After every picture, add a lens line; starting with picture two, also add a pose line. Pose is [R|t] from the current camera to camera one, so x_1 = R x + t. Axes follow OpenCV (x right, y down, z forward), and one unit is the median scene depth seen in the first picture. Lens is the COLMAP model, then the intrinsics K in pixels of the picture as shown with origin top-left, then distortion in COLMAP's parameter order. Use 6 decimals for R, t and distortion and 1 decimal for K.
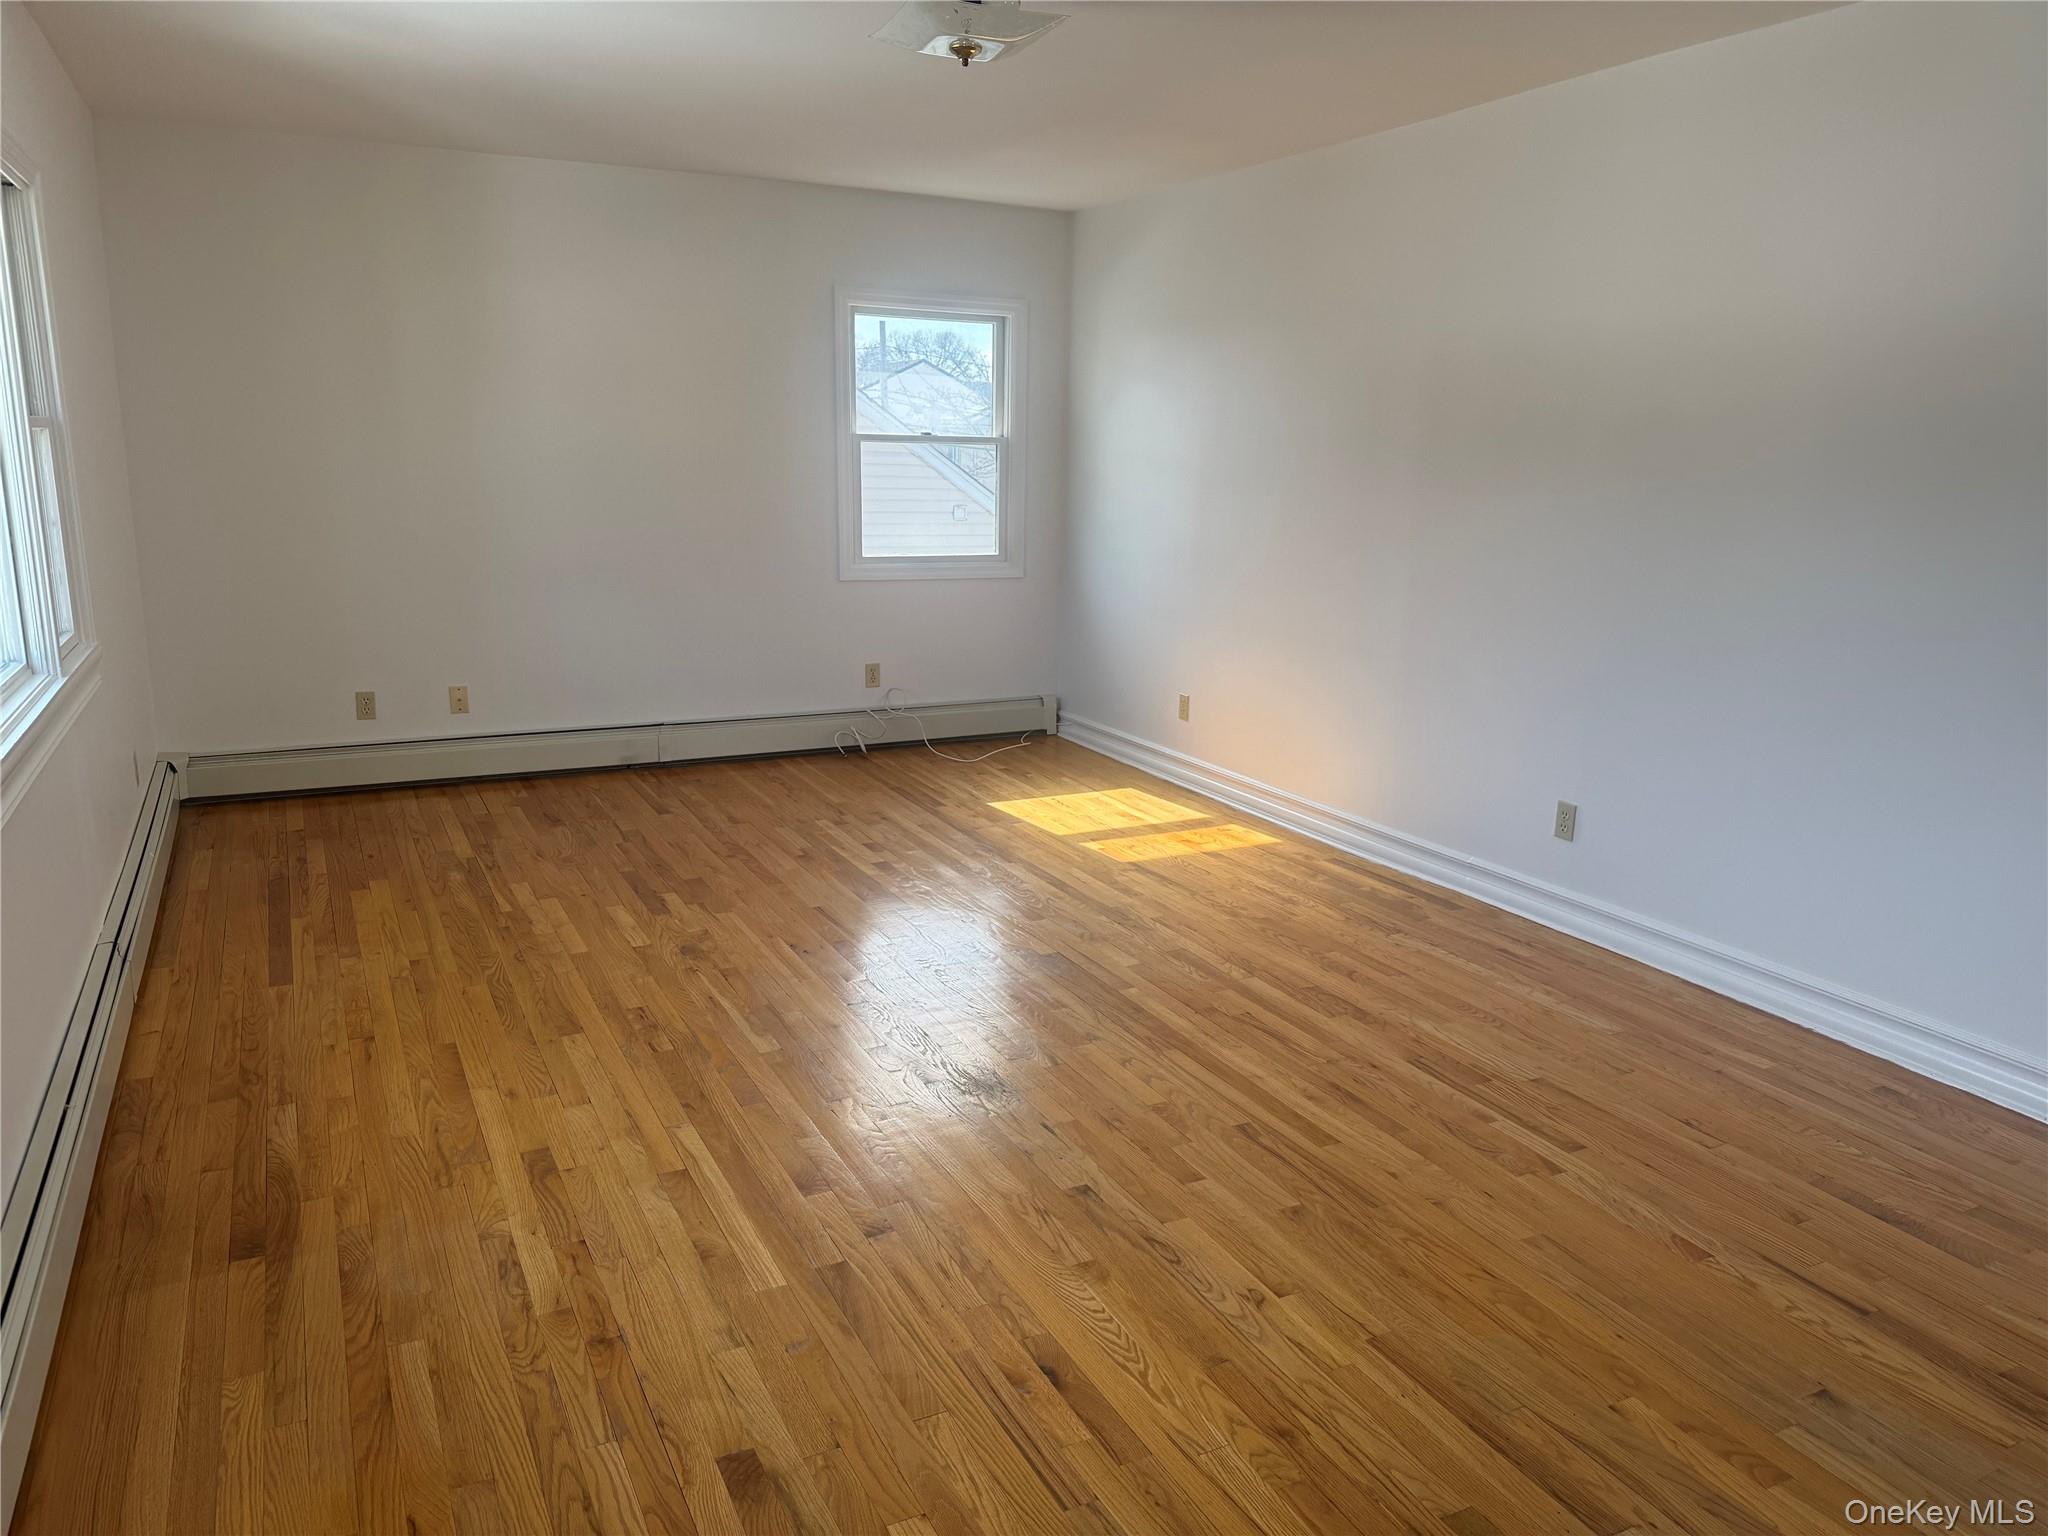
lens RADIAL K [[1435.6, 0, 1028.0], [0, 1435.6, 757.9], [0, 0, 1]] dist [0.171315, -0.254460]
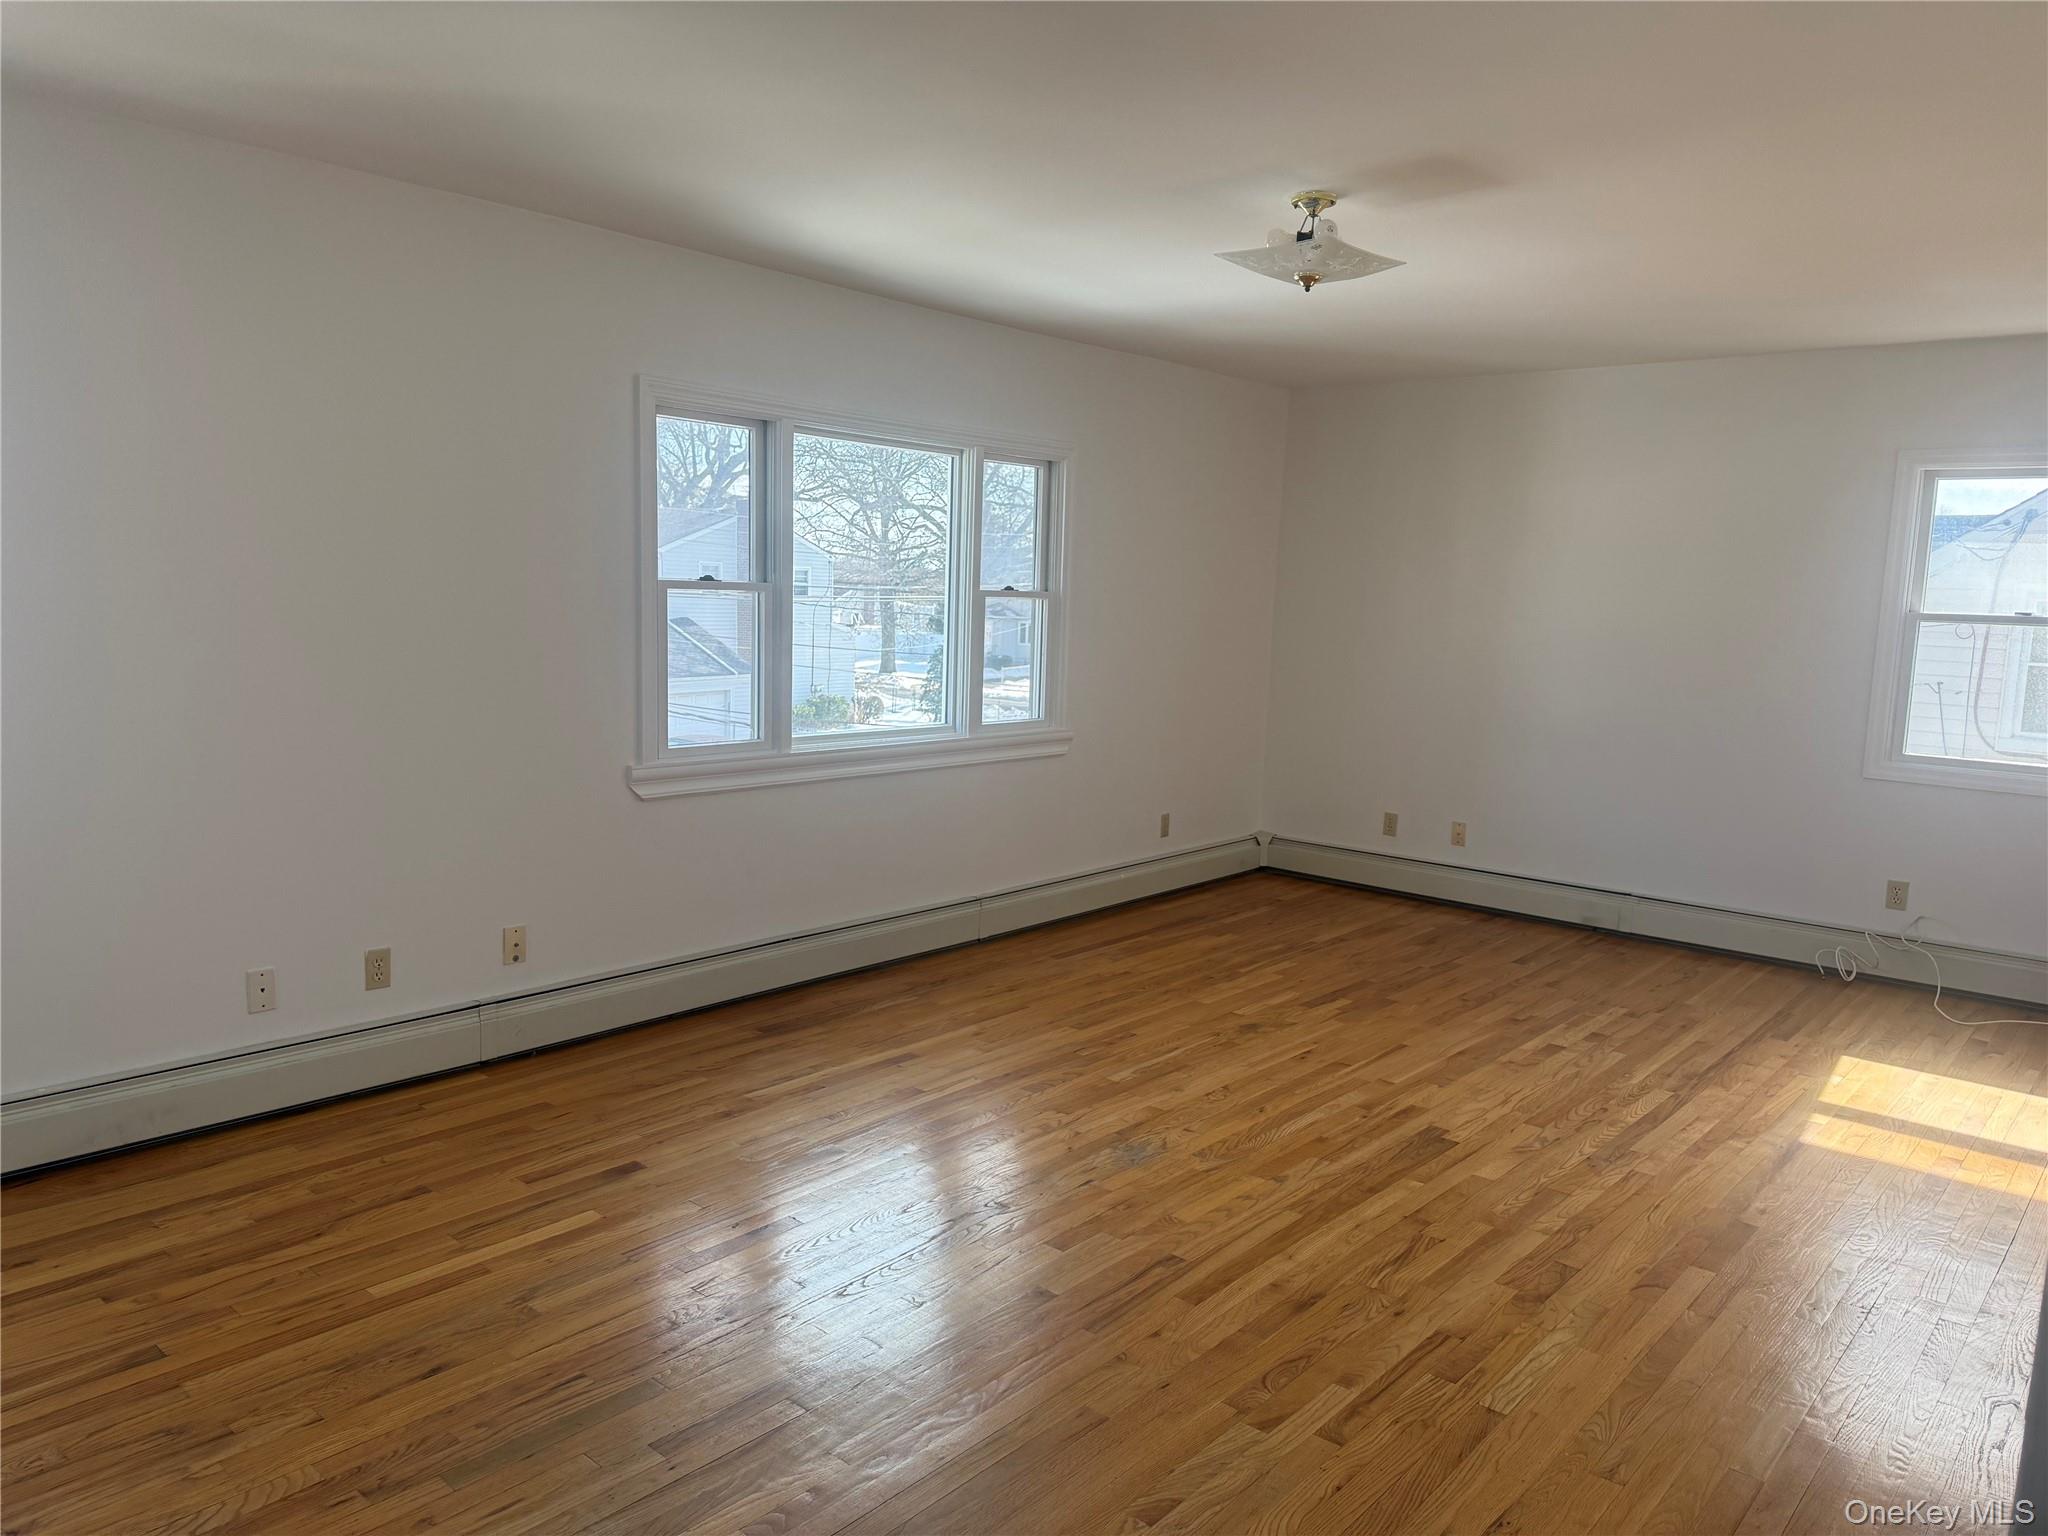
lens RADIAL K [[1435.6, 0, 1028.0], [0, 1435.6, 757.9], [0, 0, 1]] dist [0.171315, -0.254460]
pose [[0.374833, 0.104847, -0.921145, 0.753474], [-0.220679, 0.975116, 0.021192, -0.066228], [0.900445, 0.195334, 0.388643, 0.321088]]
